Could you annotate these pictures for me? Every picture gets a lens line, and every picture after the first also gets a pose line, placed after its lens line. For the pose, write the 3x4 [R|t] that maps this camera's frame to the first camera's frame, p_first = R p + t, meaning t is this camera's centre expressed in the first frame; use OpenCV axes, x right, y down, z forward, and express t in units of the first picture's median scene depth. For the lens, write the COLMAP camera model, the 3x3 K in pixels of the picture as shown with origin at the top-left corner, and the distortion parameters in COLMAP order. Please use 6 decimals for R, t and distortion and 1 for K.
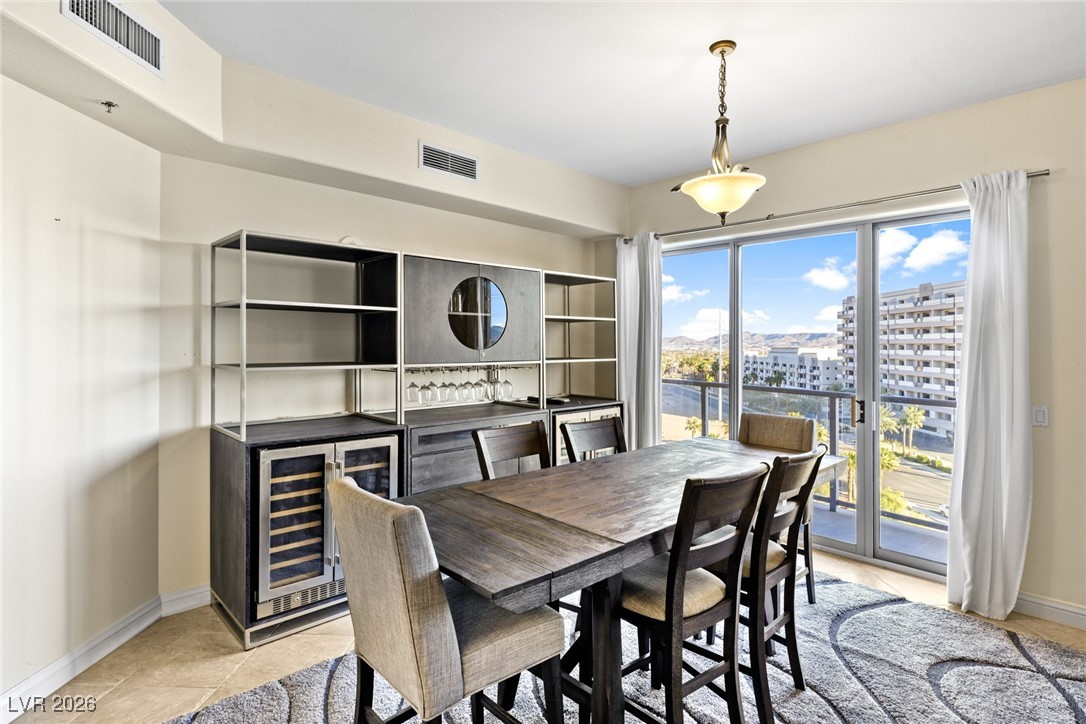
lens RADIAL K [[542.0, 0, 545.1], [0, 542.0, 346.8], [0, 0, 1]] dist [0.000364, 0.000966]
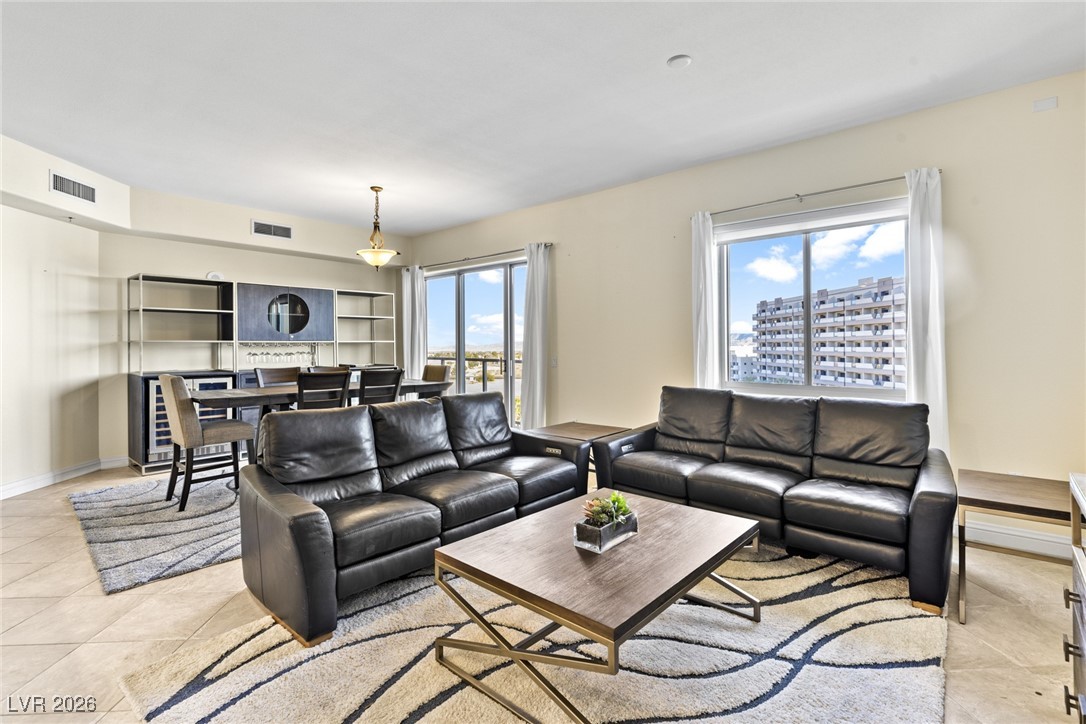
lens RADIAL K [[500.0, 0, 542.1], [0, 500.0, 345.8], [0, 0, 1]] dist [-0.002195, -0.000343]
pose [[0.996899, -0.009948, 0.078063, 0.721483], [0.010278, 0.999940, -0.003828, 0.073556], [-0.078021, 0.004618, 0.996941, -0.892870]]
